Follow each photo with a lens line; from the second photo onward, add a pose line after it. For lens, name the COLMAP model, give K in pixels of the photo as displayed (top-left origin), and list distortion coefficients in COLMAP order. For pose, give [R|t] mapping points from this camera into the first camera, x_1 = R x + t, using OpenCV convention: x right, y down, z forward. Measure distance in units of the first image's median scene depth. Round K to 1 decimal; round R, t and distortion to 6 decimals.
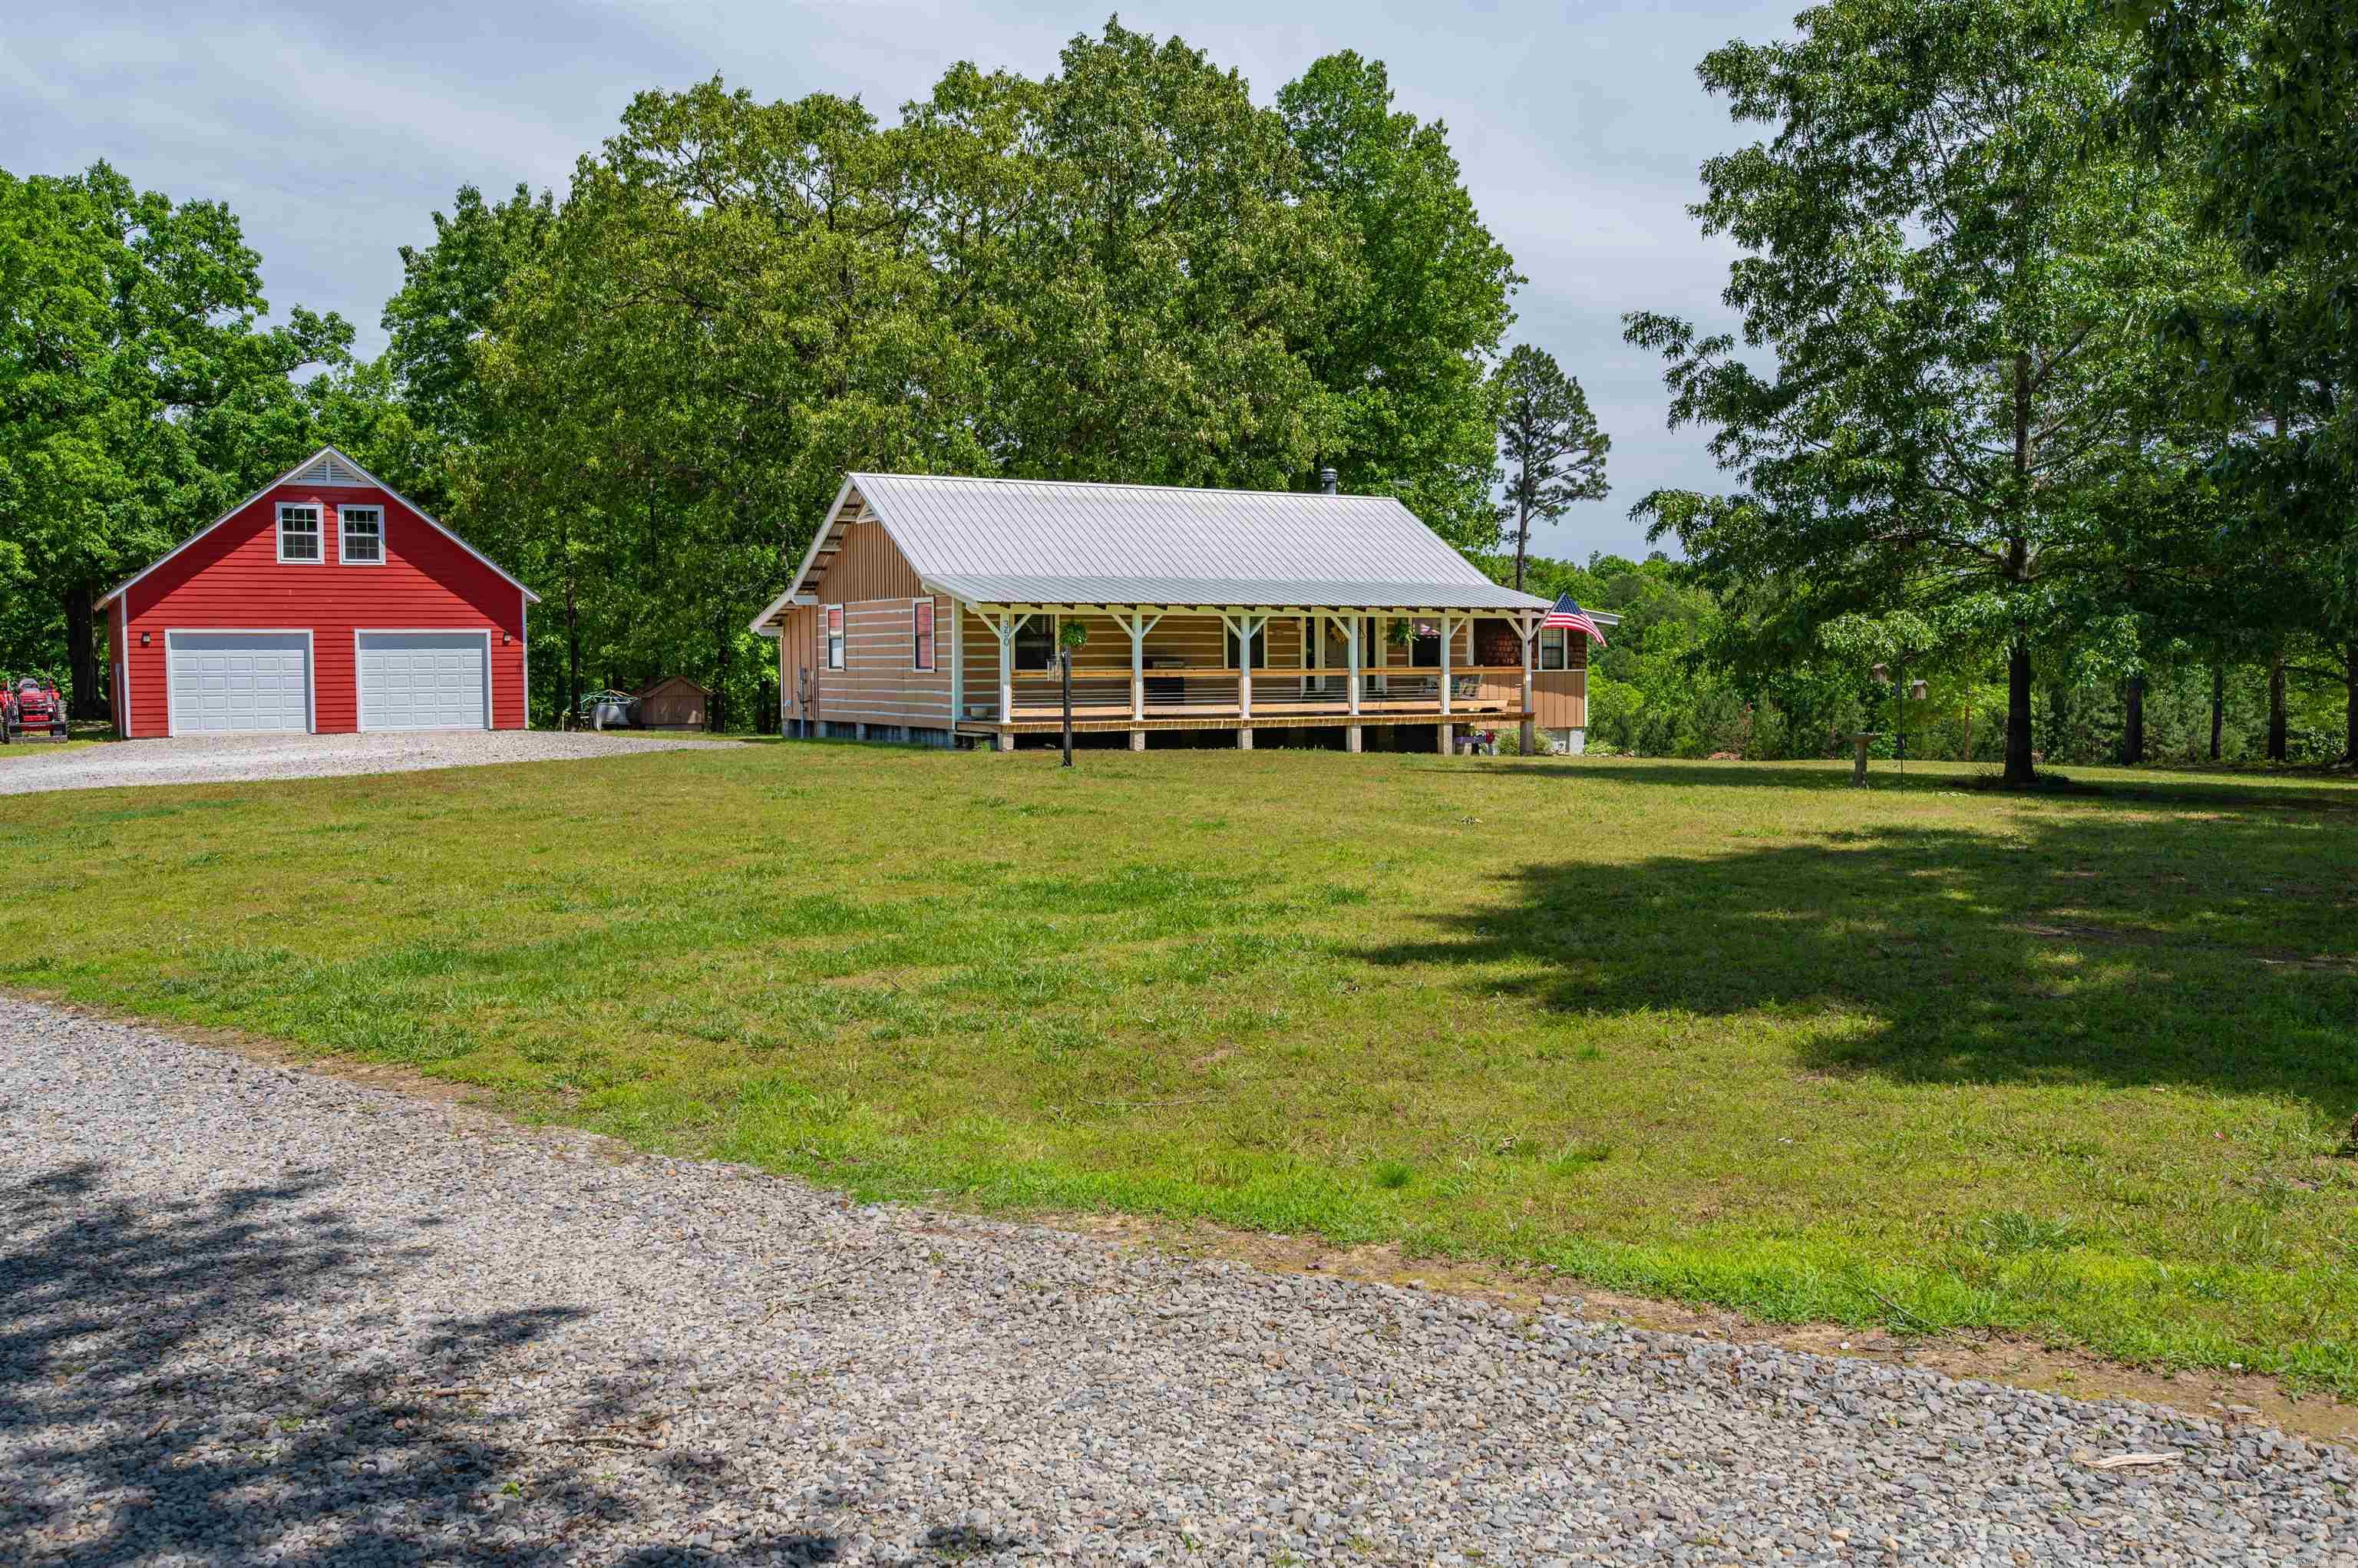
lens RADIAL K [[2015.0, 0, 1150.4], [0, 2015.0, 780.6], [0, 0, 1]] dist [-0.009878, 0.011472]
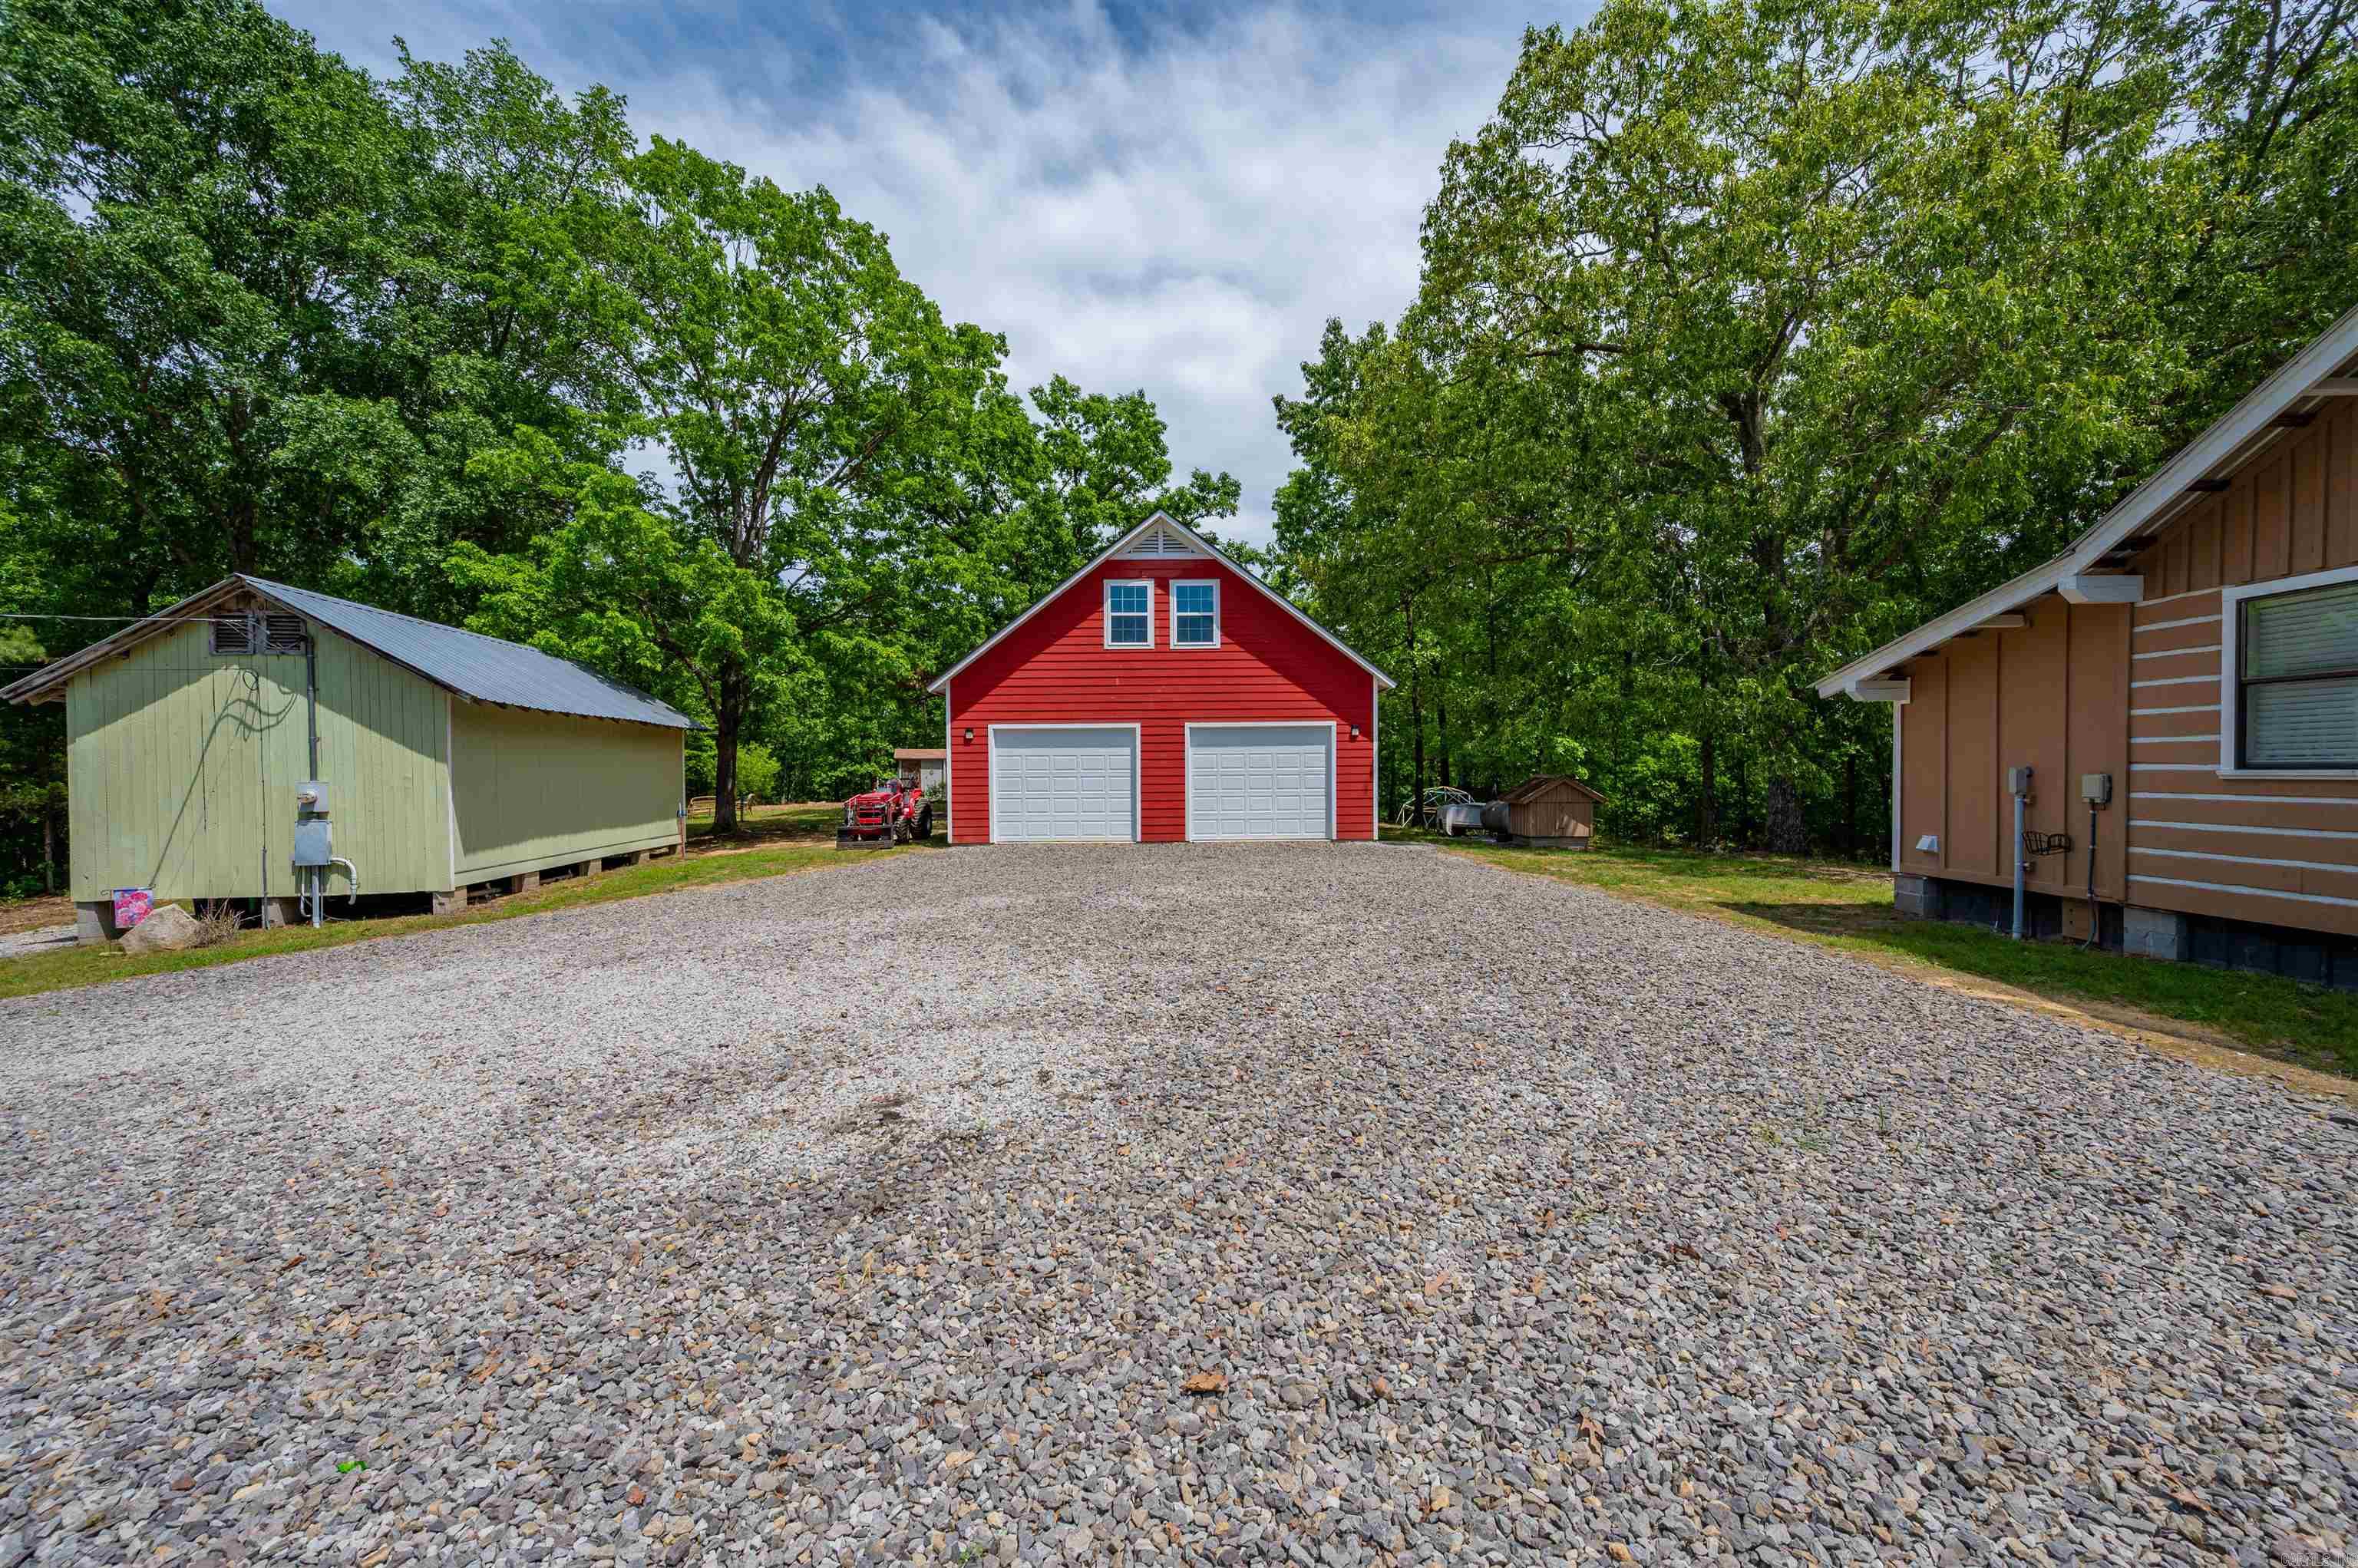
lens RADIAL K [[744.5, 0, 1238.9], [0, 744.5, 755.4], [0, 0, 1]] dist [0.000701, -0.000020]
pose [[0.887514, -0.007413, -0.460722, -0.342616], [-0.025549, 0.997541, -0.065267, -0.061725], [0.460073, 0.069696, 0.885141, 1.096021]]
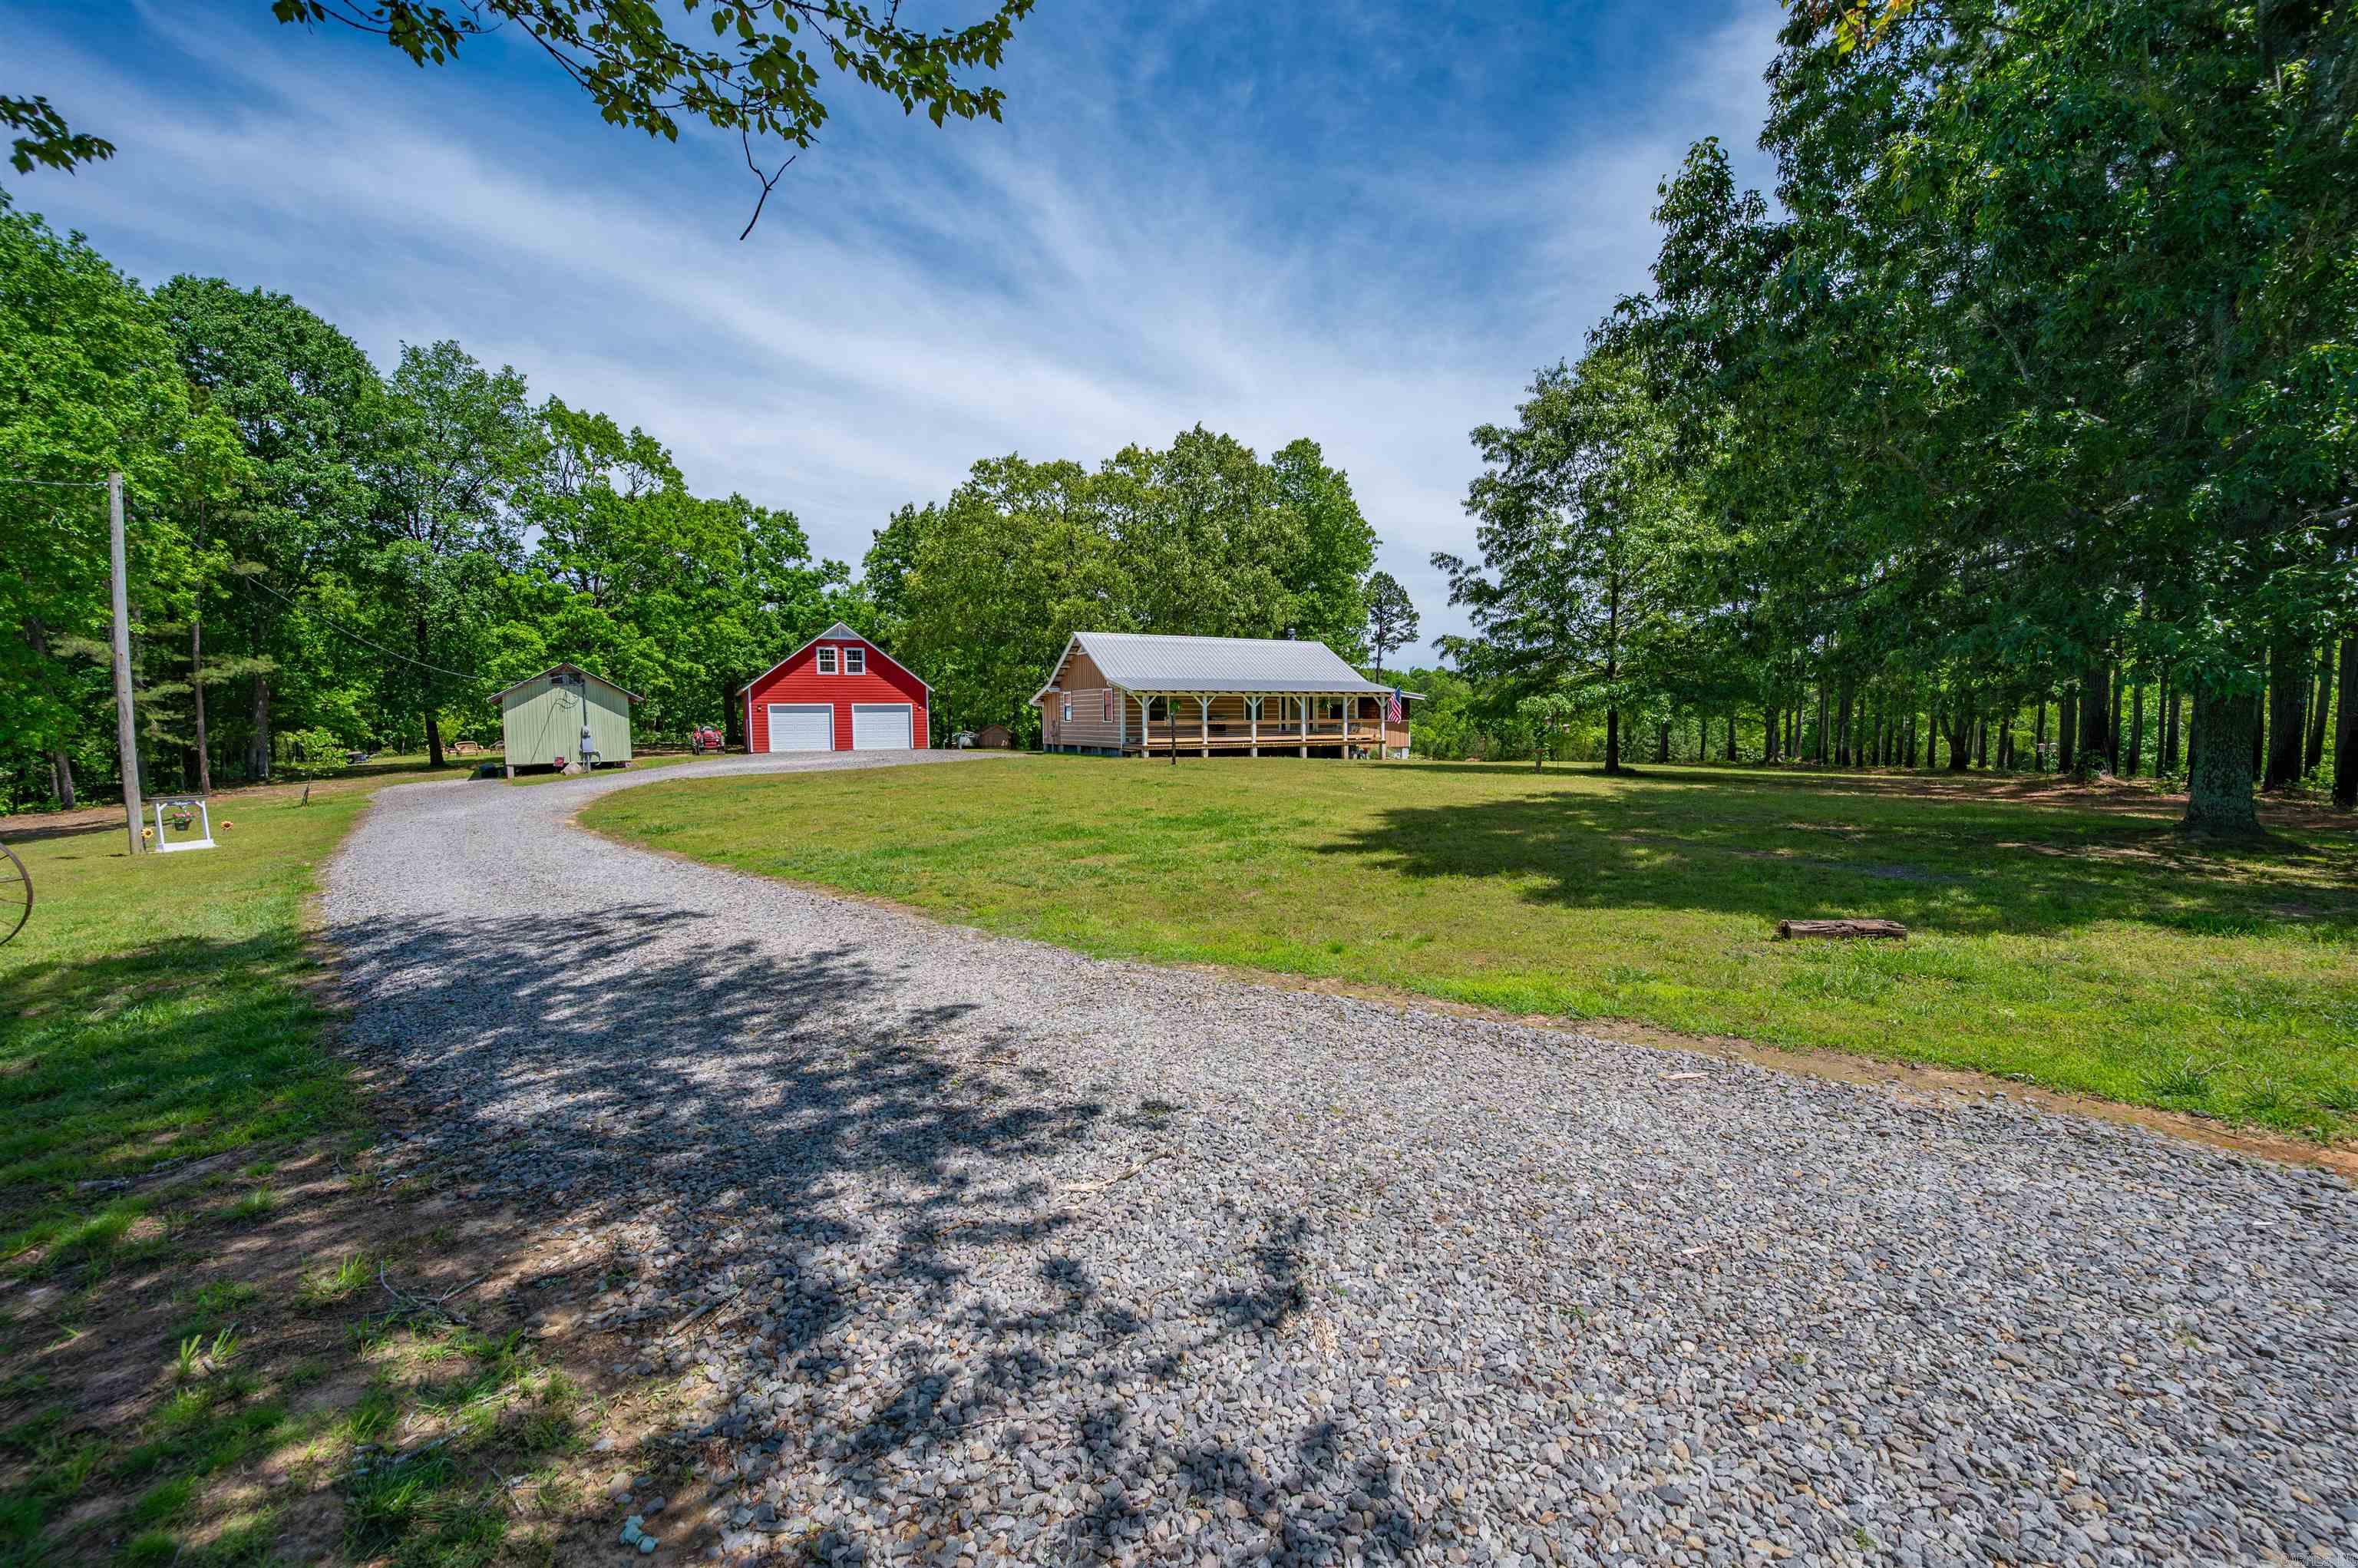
lens RADIAL K [[915.9, 0, 1179.0], [0, 915.9, 784.0], [0, 0, 1]] dist [0.000731, -0.000049]
pose [[0.999551, -0.000754, -0.029963, -0.005922], [0.001156, 0.999910, 0.013403, 0.000591], [0.029950, -0.013431, 0.999461, -0.002692]]
